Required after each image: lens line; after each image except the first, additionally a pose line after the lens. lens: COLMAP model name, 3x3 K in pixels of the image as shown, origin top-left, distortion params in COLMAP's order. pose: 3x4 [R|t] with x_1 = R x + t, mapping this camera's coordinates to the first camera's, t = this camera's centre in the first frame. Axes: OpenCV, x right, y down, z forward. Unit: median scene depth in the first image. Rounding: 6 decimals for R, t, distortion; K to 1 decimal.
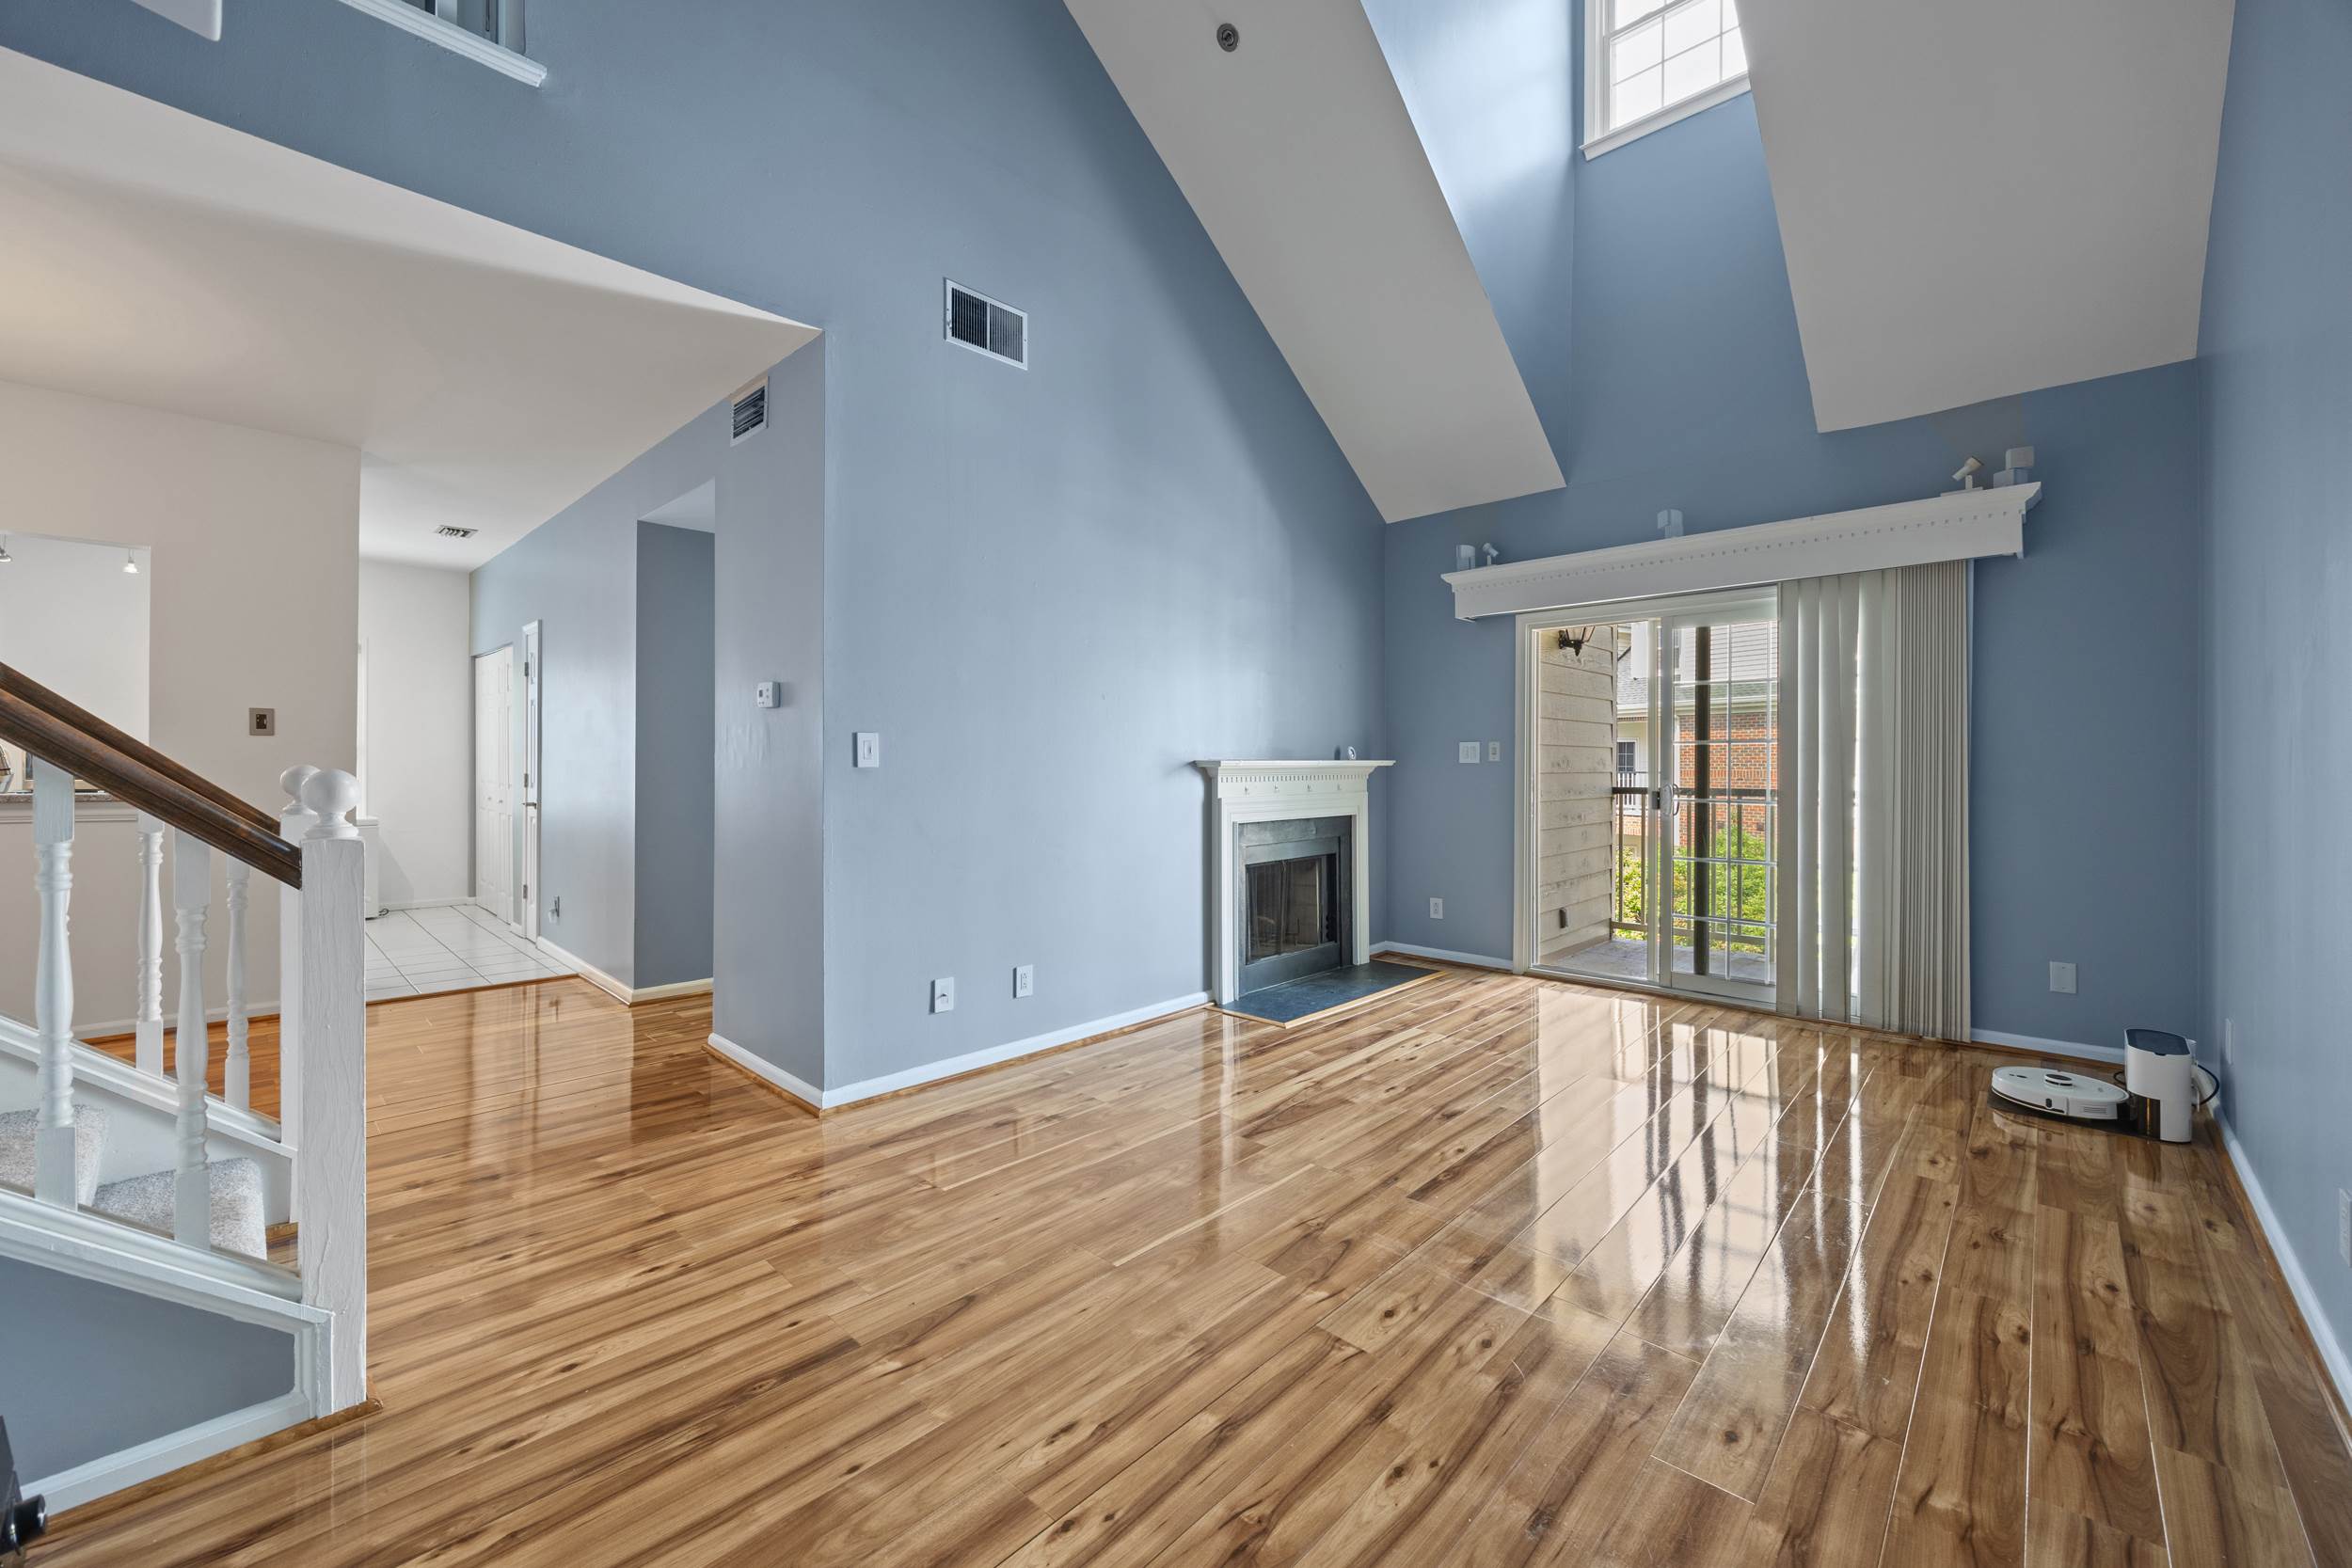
lens RADIAL K [[924.3, 0, 1169.2], [0, 924.3, 769.0], [0, 0, 1]] dist [-0.002020, -0.000269]
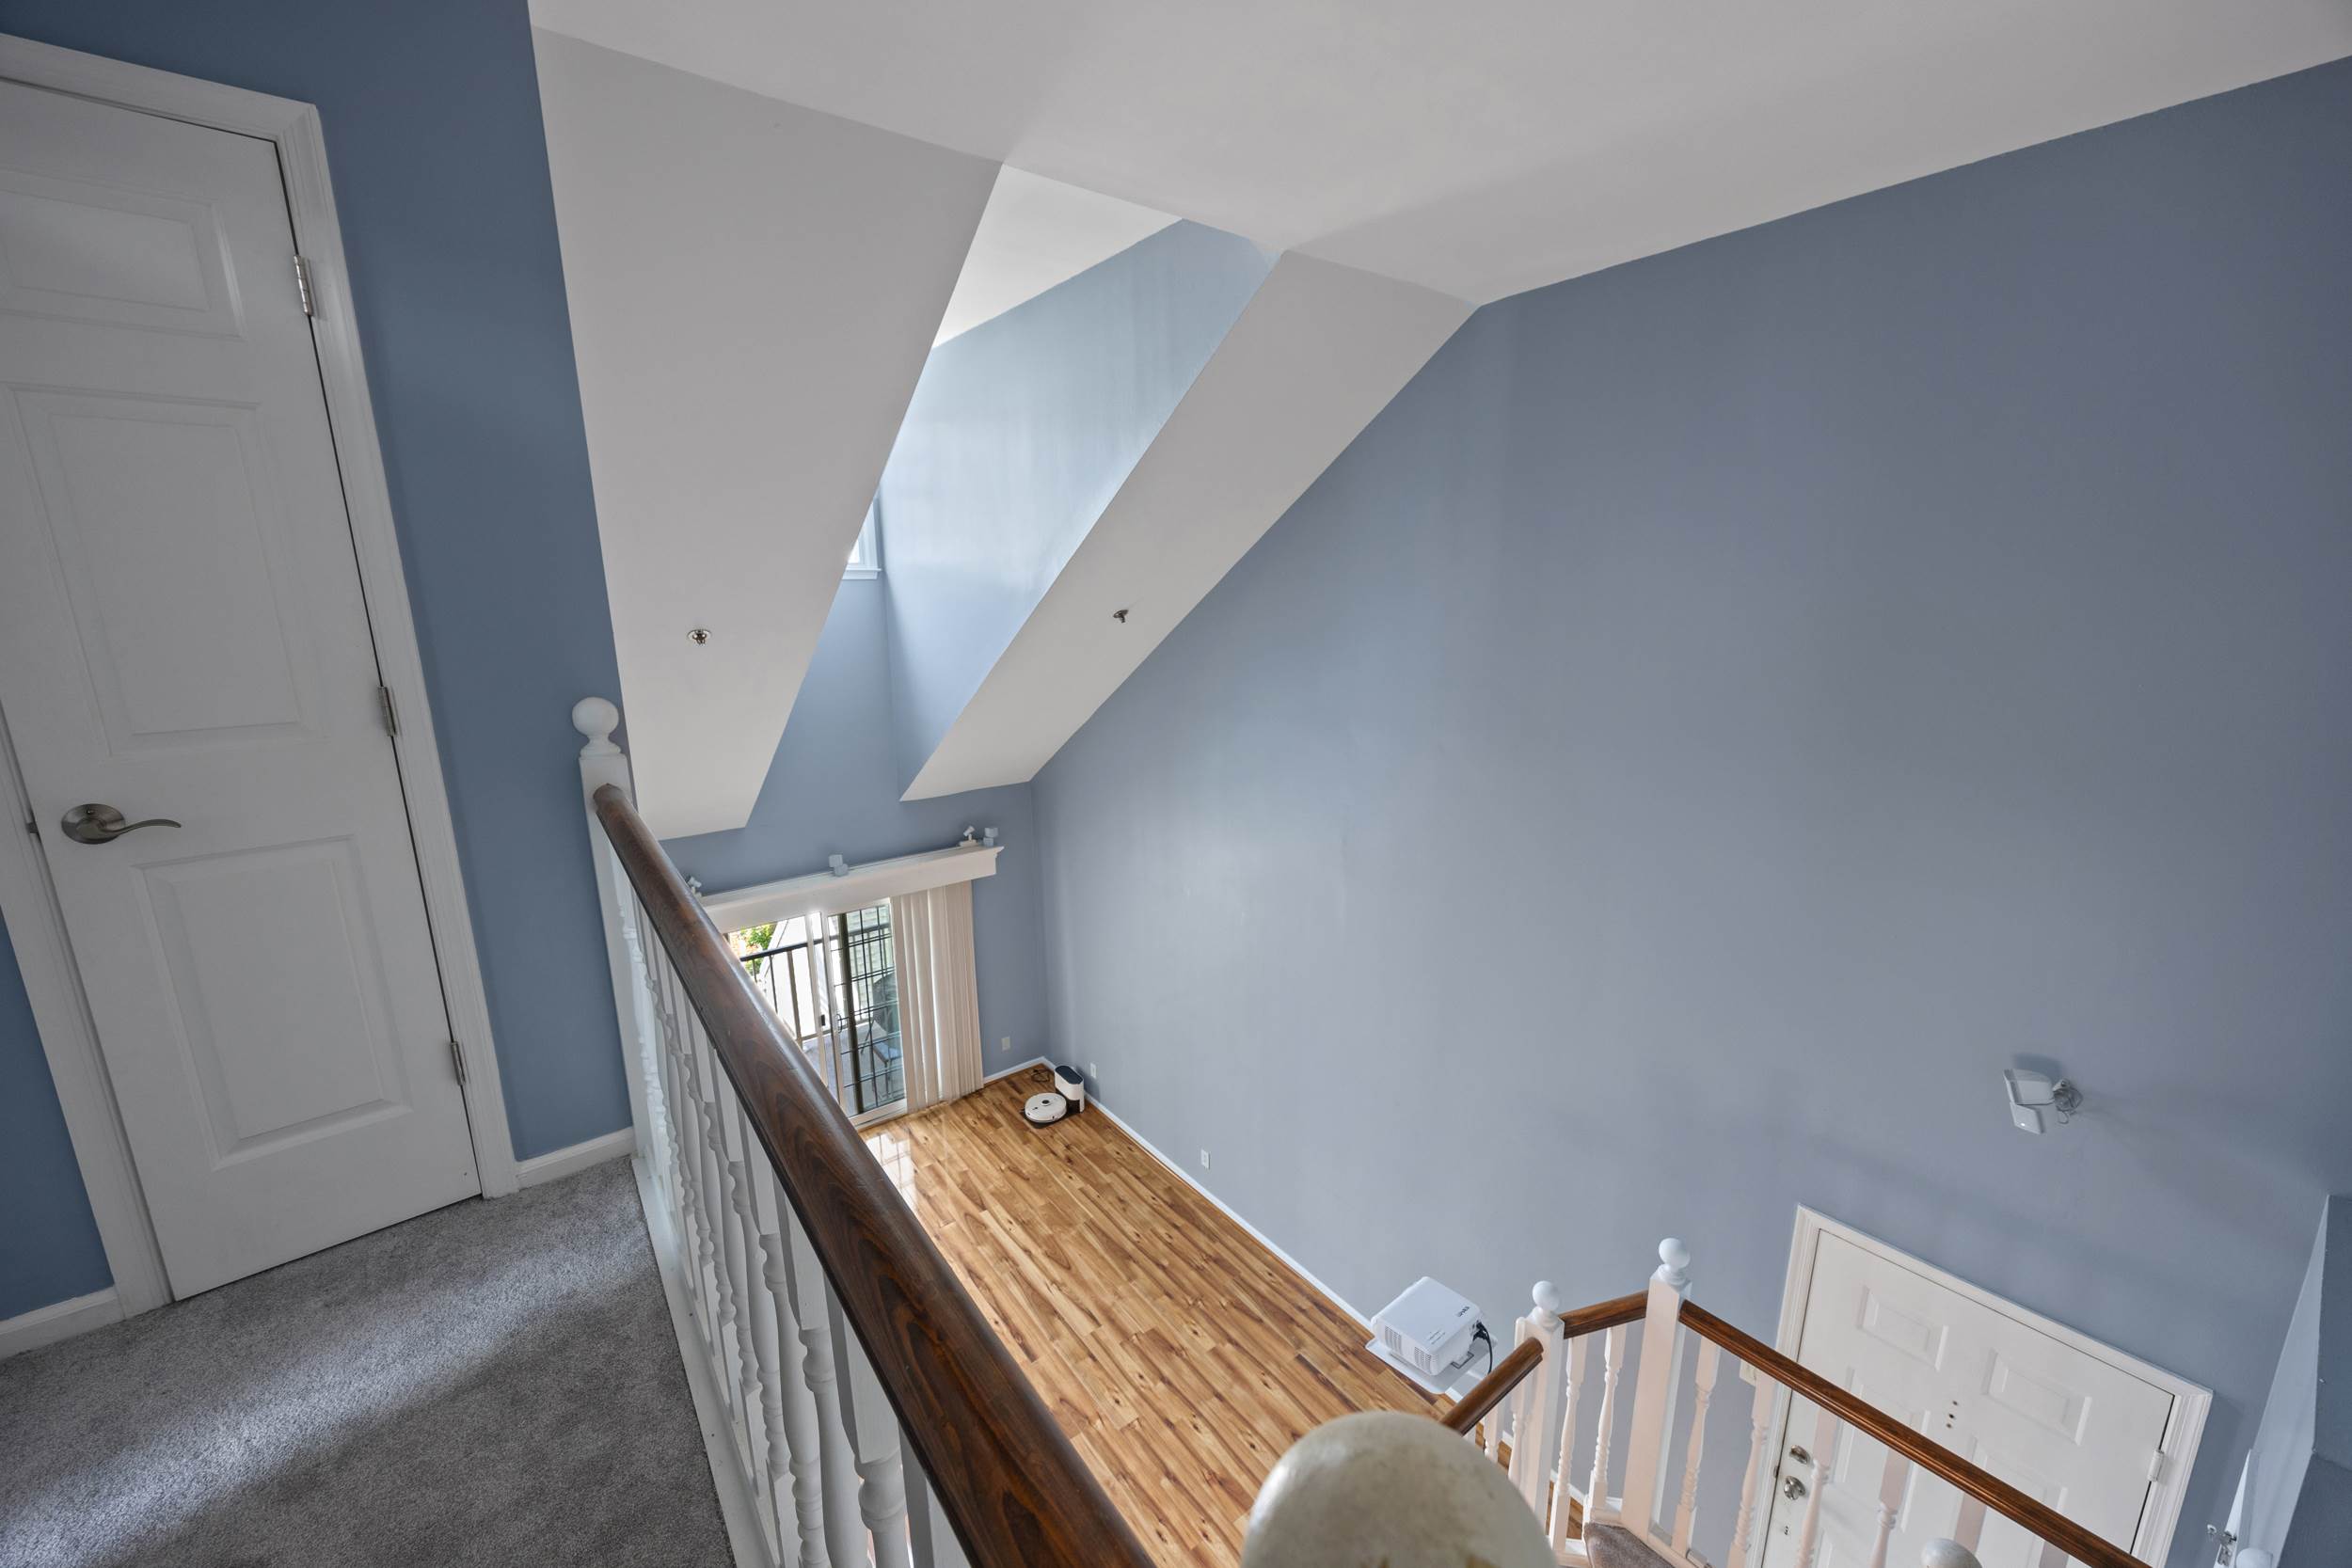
lens RADIAL K [[884.2, 0, 1176.0], [0, 884.2, 784.0], [0, 0, 1]] dist [0.000082, 0.000045]
pose [[0.148155, -0.216458, 0.964985, -1.162284], [0.011355, 0.976061, 0.217199, -1.079920], [-0.988899, -0.021222, 0.147067, 0.349048]]
